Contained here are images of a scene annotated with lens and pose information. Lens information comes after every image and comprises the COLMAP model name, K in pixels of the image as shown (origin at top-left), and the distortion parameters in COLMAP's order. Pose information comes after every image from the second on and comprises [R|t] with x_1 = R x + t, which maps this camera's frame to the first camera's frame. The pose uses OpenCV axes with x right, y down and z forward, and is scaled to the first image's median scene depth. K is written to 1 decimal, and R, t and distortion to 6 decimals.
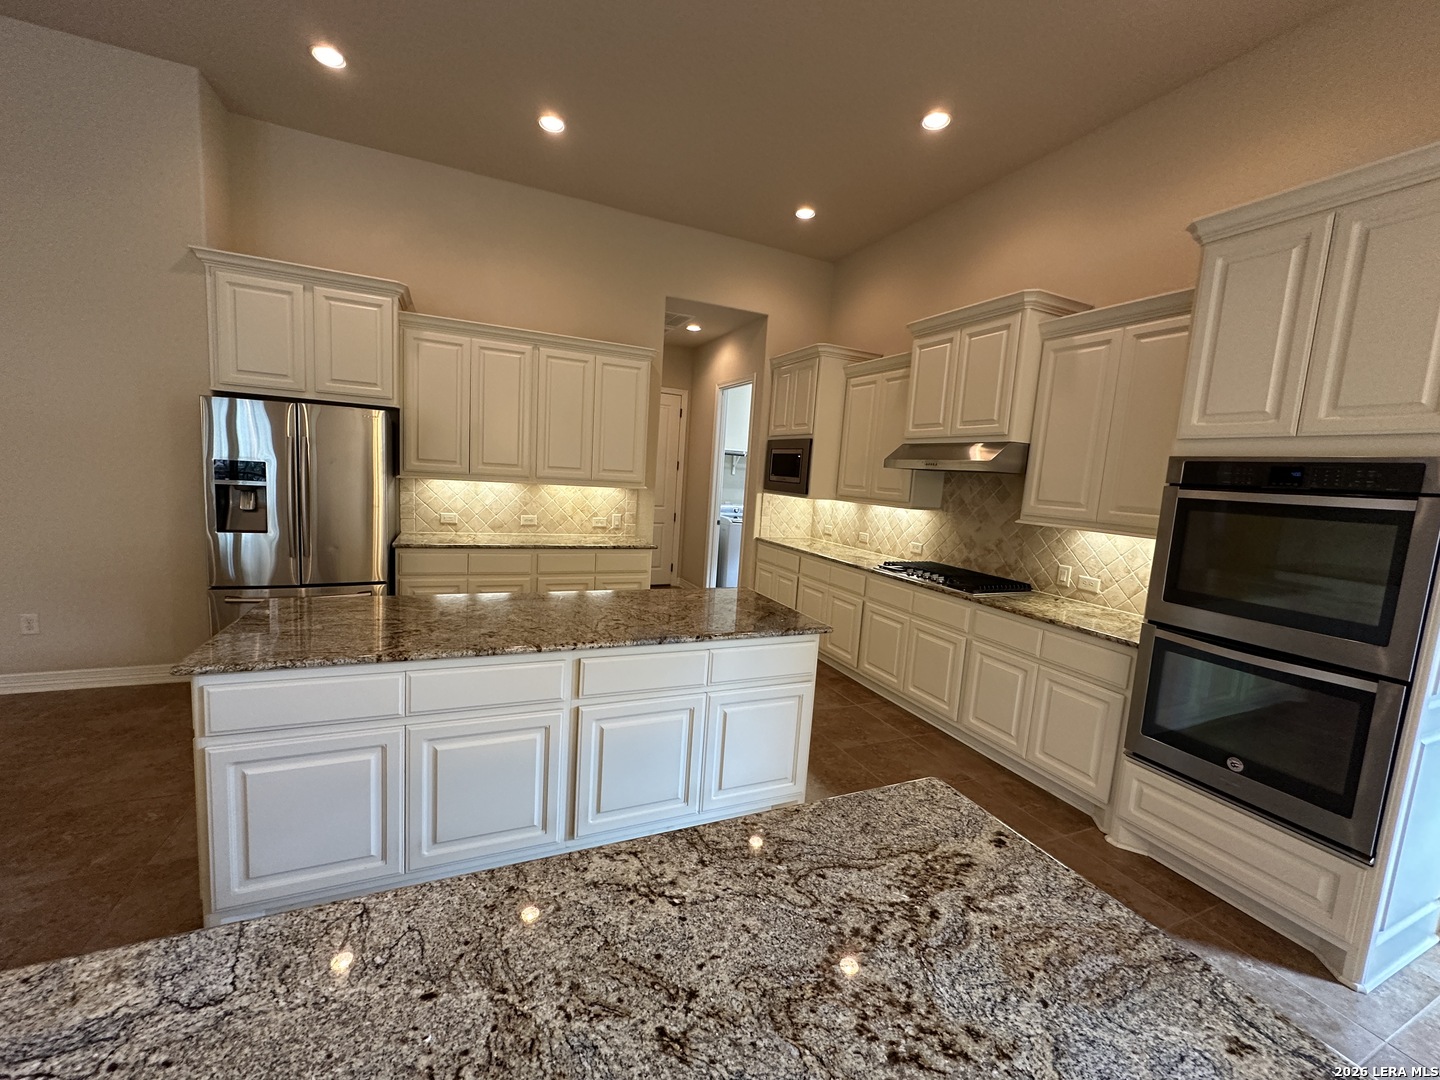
lens RADIAL K [[574.0, 0, 720.7], [0, 574.0, 539.3], [0, 0, 1]] dist [-0.000427, -0.000152]
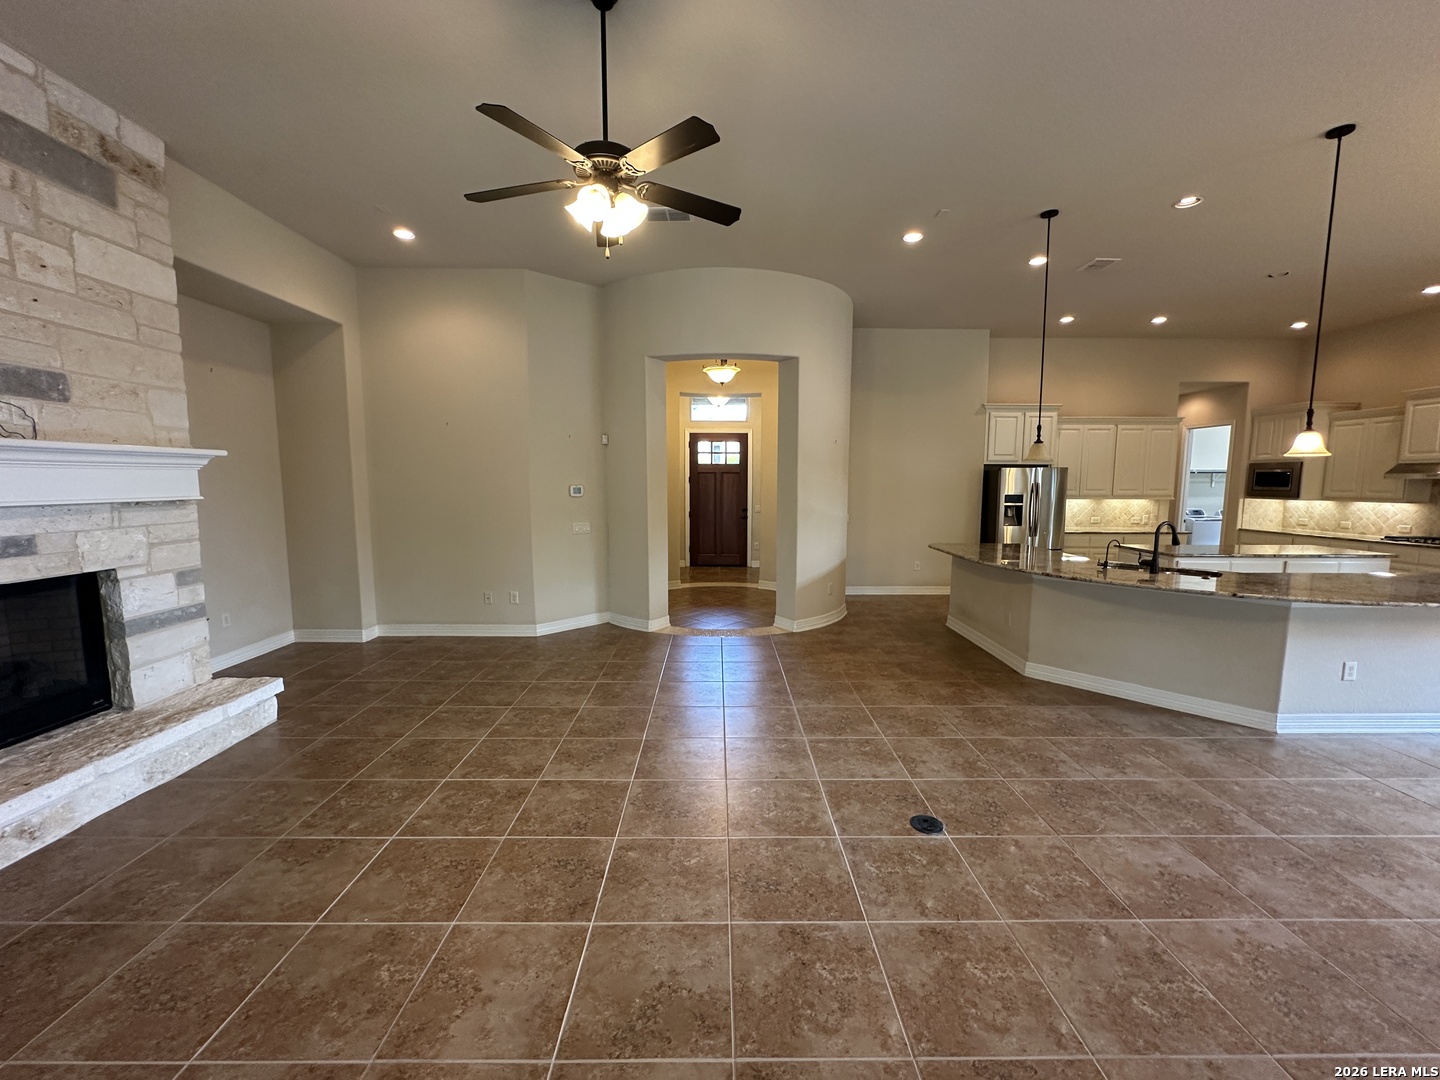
lens RADIAL K [[574.0, 0, 720.5], [0, 574.0, 537.7], [0, 0, 1]] dist [-0.000427, -0.000152]
pose [[0.913836, -0.021783, -0.405498, -0.679232], [0.008755, 0.999385, -0.033955, 0.071964], [0.405988, 0.027480, 0.913465, -1.090514]]
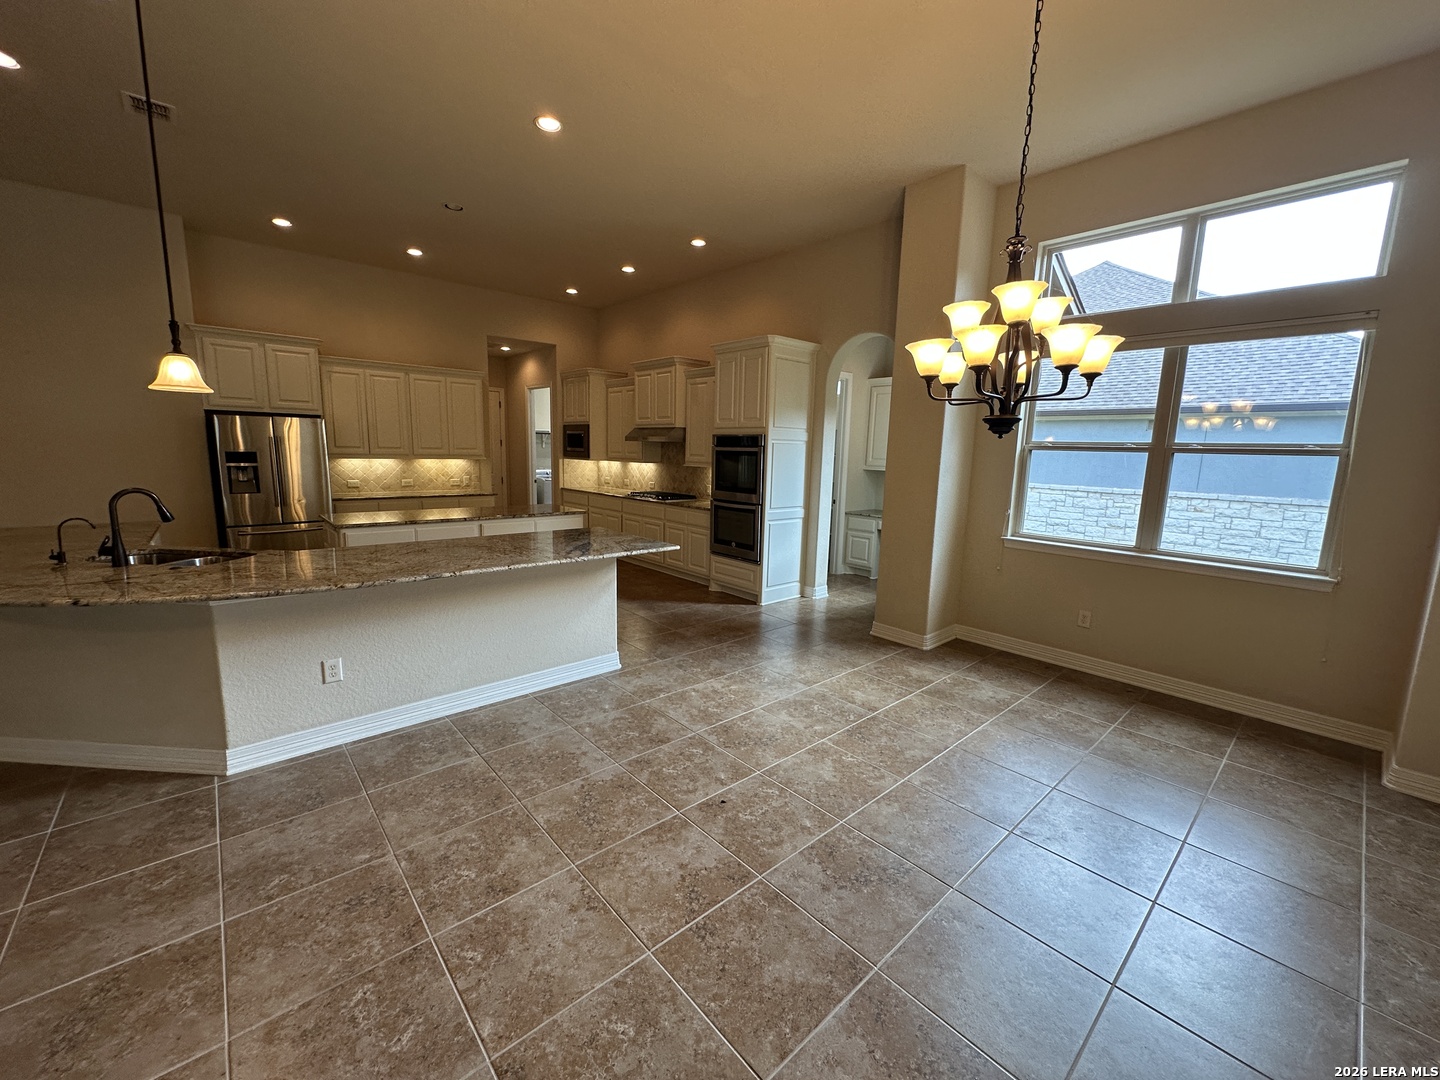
lens RADIAL K [[574.0, 0, 720.3], [0, 574.0, 538.4], [0, 0, 1]] dist [-0.000427, -0.000152]
pose [[0.952309, -0.087065, 0.292450, 0.005869], [0.071724, 0.995446, 0.062795, 0.081320], [-0.296585, -0.038825, 0.954217, -0.748753]]
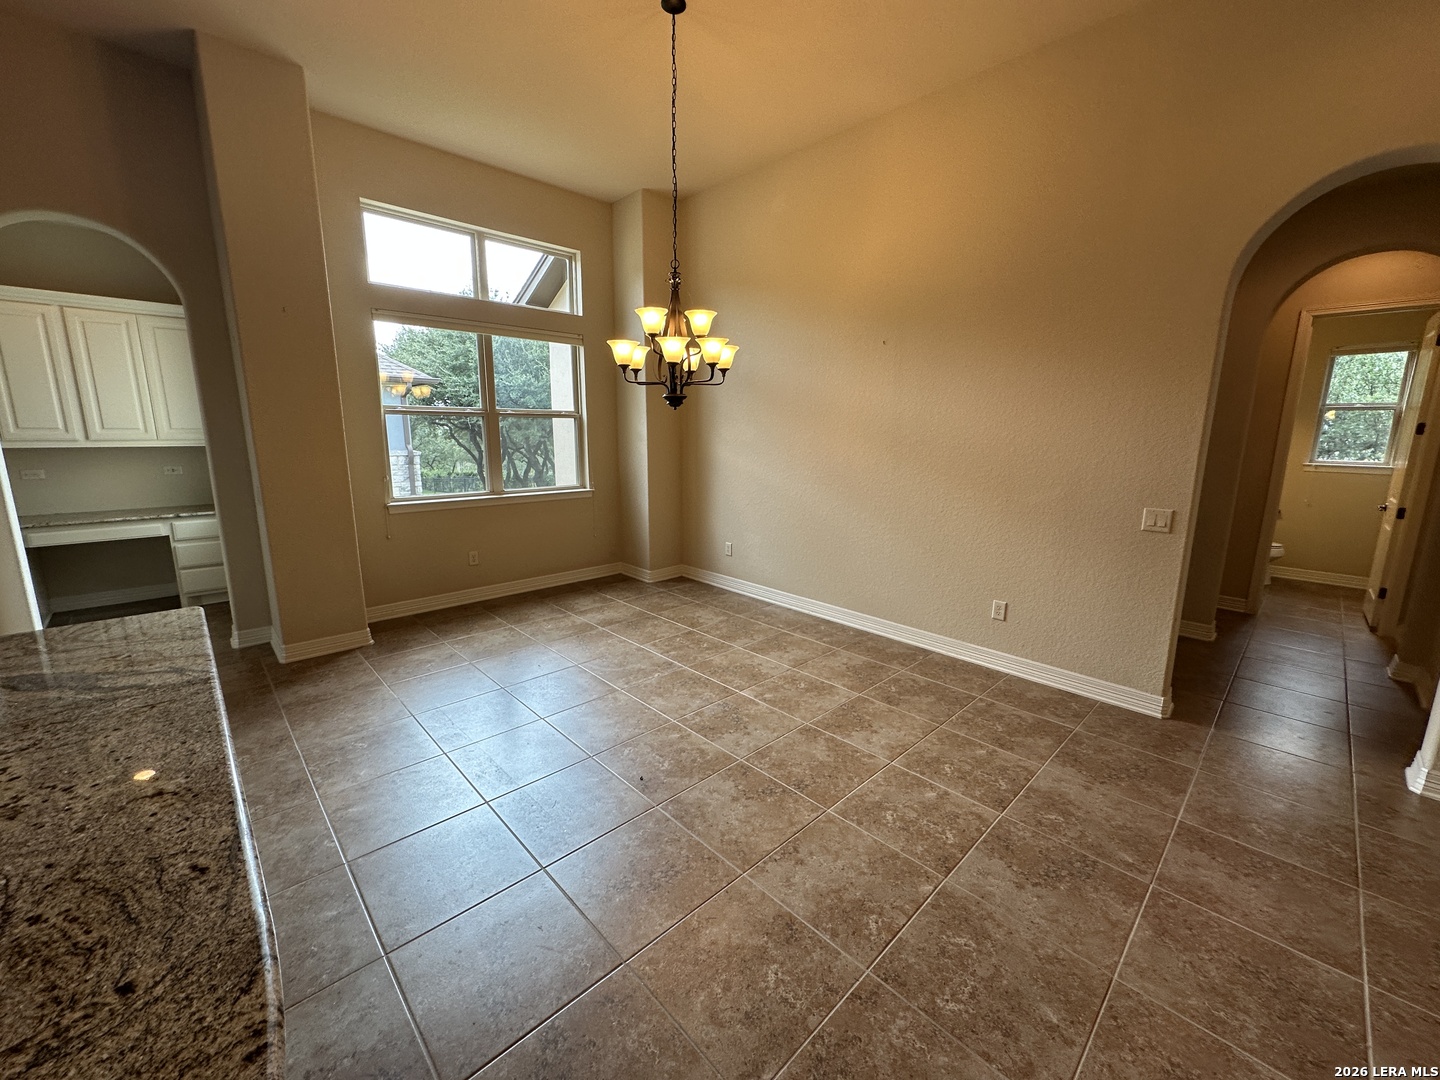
lens RADIAL K [[574.0, 0, 722.2], [0, 574.0, 539.8], [0, 0, 1]] dist [-0.000427, -0.000152]
pose [[-0.337227, -0.245872, 0.908749, -0.315124], [0.080260, 0.954270, 0.287972, 0.001401], [-0.937996, 0.170048, -0.302072, -0.184175]]
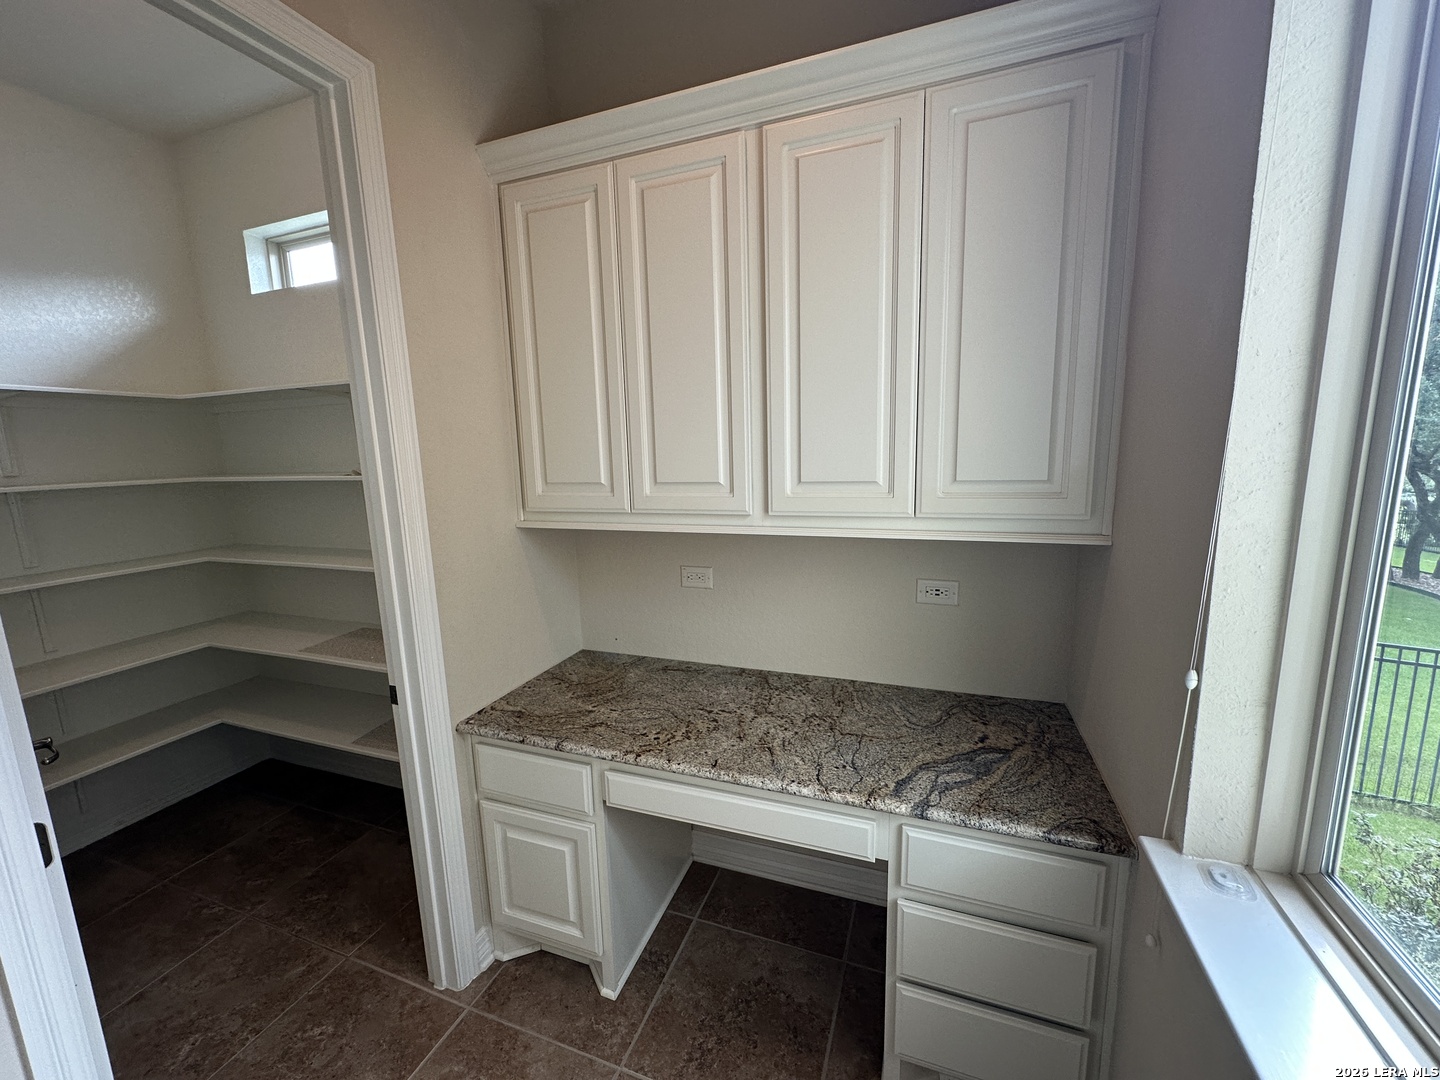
lens RADIAL K [[574.0, 0, 728.4], [0, 574.0, 536.6], [0, 0, 1]] dist [-0.000427, -0.000152]
pose [[0.717683, -0.199071, 0.667309, 0.690627], [0.162364, 0.979693, 0.117641, 0.002332], [-0.677177, 0.023918, 0.735431, 0.251063]]
